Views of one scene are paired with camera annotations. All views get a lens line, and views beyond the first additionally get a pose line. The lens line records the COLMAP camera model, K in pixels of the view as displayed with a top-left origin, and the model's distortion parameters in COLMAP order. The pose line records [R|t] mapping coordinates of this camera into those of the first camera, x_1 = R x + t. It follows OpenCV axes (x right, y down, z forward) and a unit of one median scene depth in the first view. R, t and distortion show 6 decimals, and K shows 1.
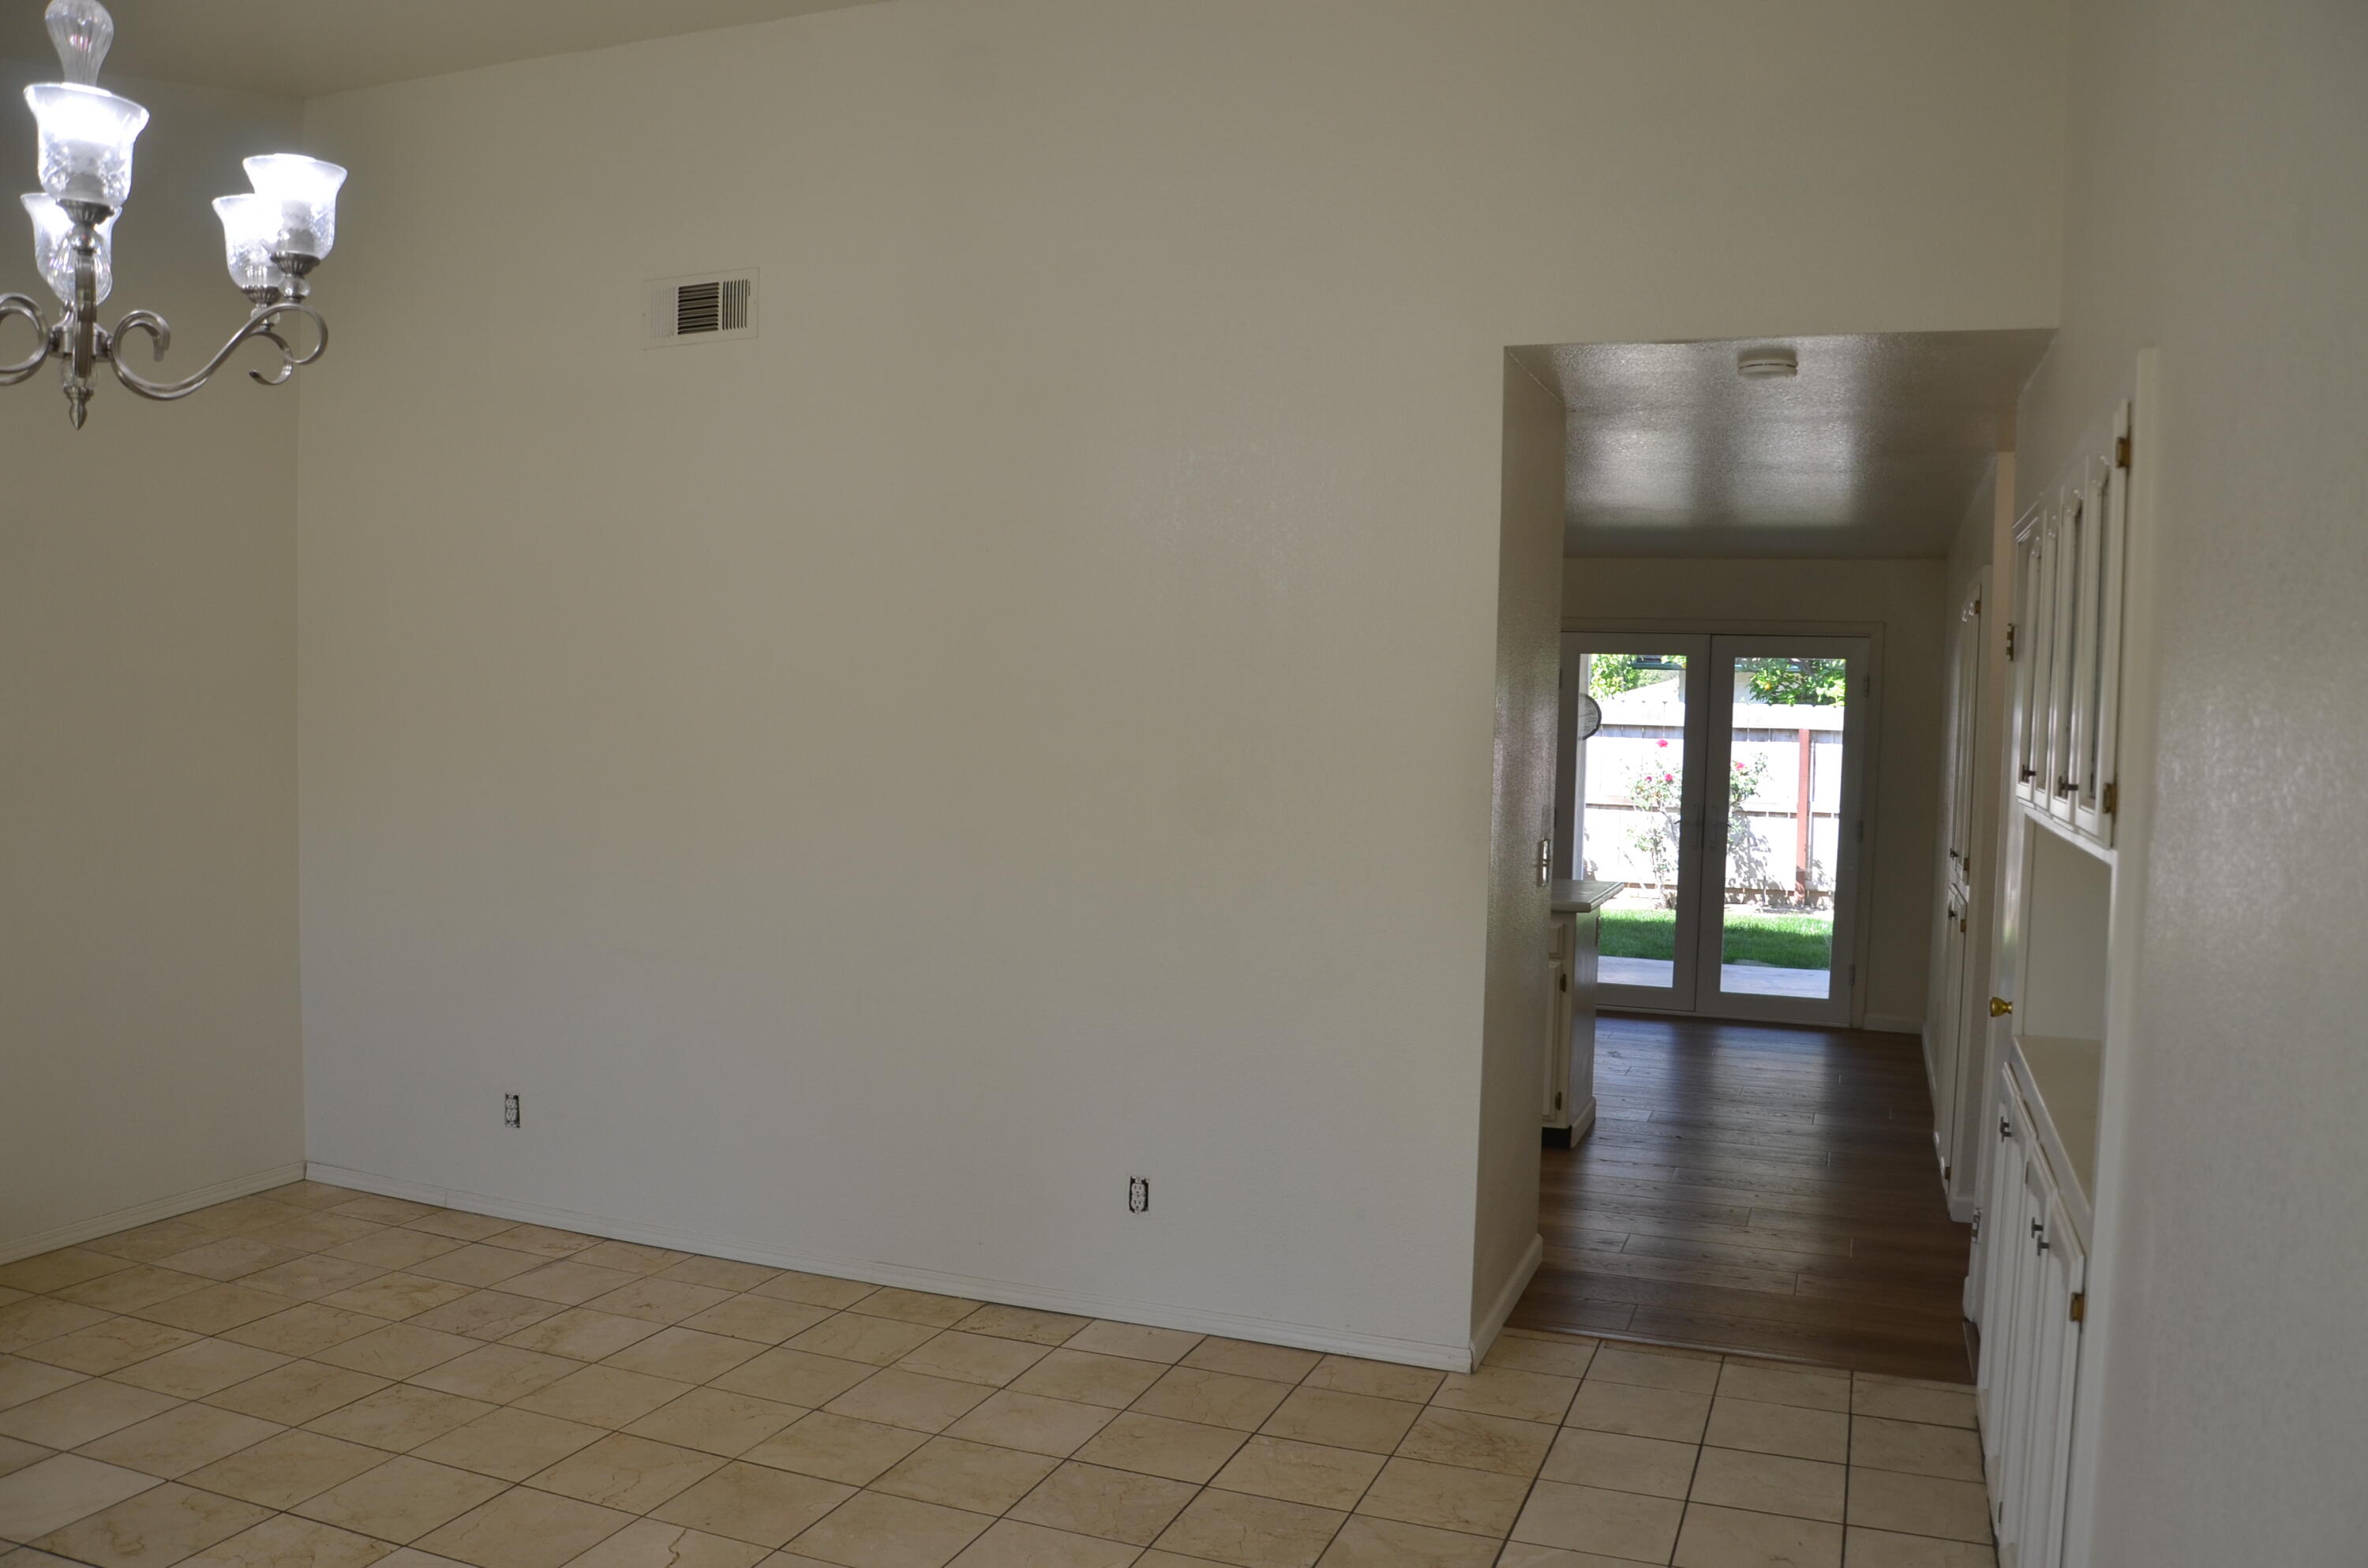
lens RADIAL K [[1836.8, 0, 1165.5], [0, 1836.8, 824.7], [0, 0, 1]] dist [-0.162563, 0.121246]
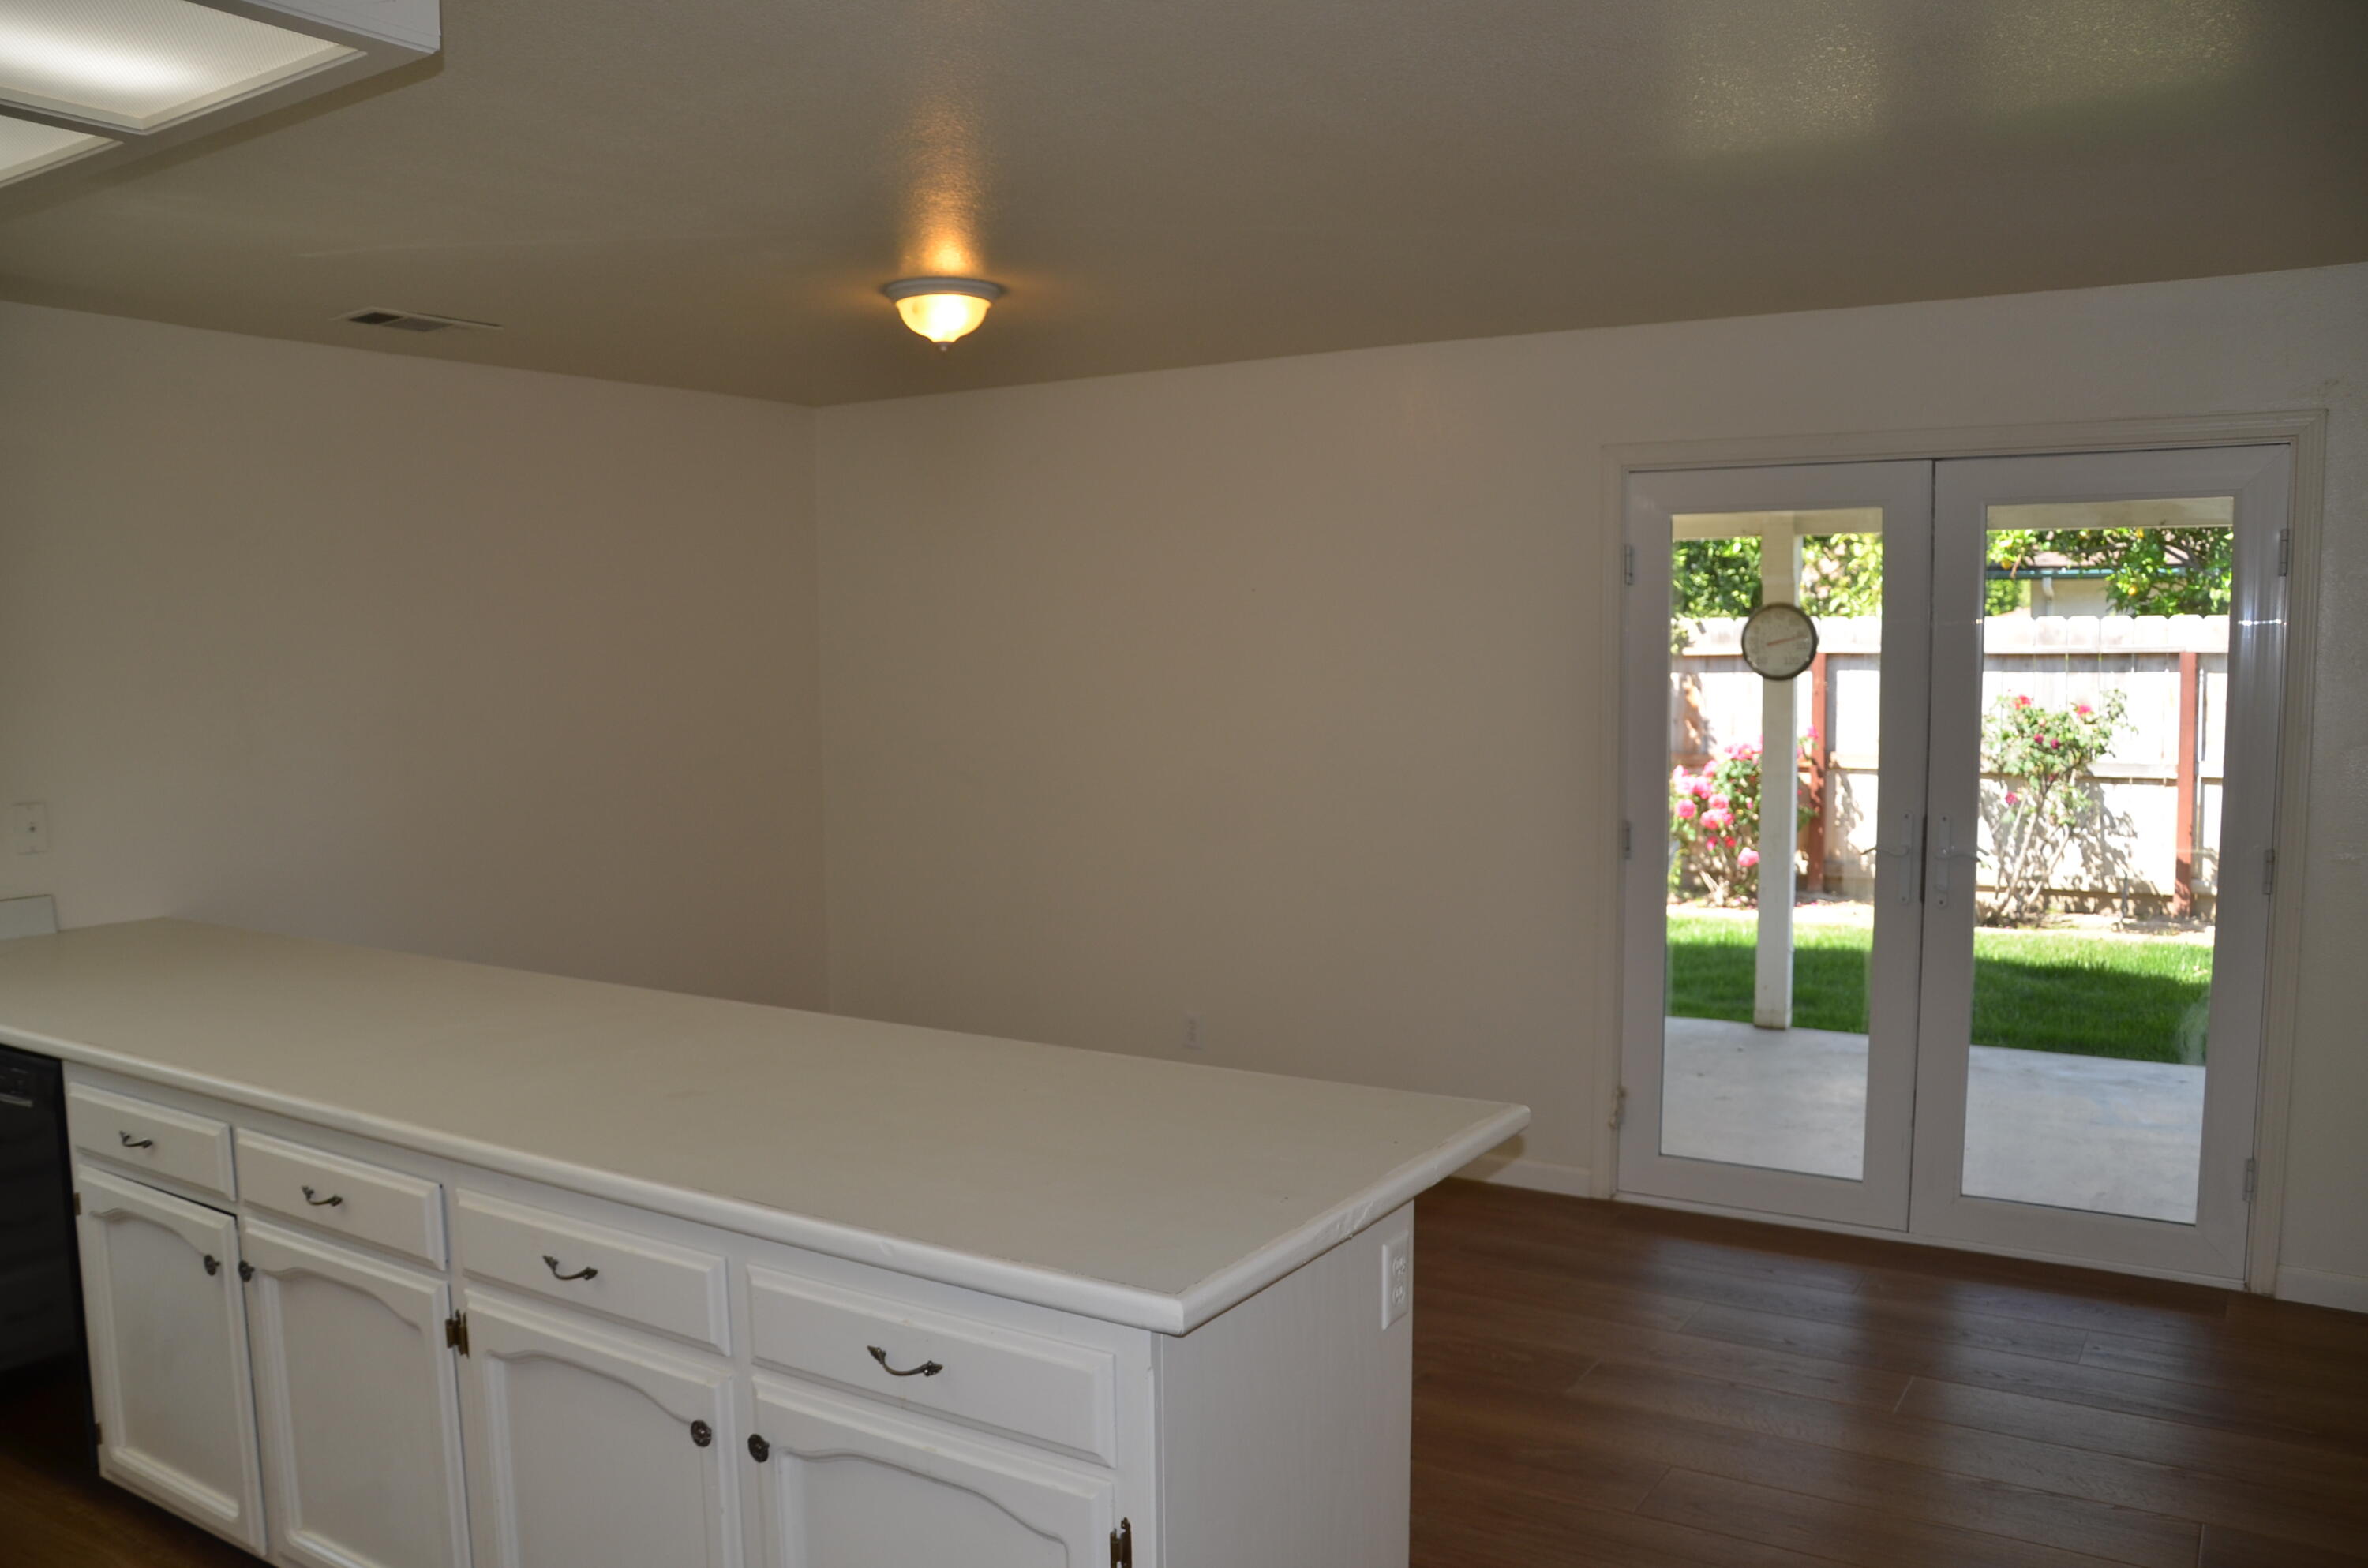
lens RADIAL K [[1836.8, 0, 1165.5], [0, 1836.8, 824.7], [0, 0, 1]] dist [-0.162563, 0.121246]
pose [[0.979664, -0.014104, -0.200150, 0.074240], [0.020223, 0.999387, 0.028563, -0.010067], [0.199625, -0.032029, 0.979349, 0.187342]]
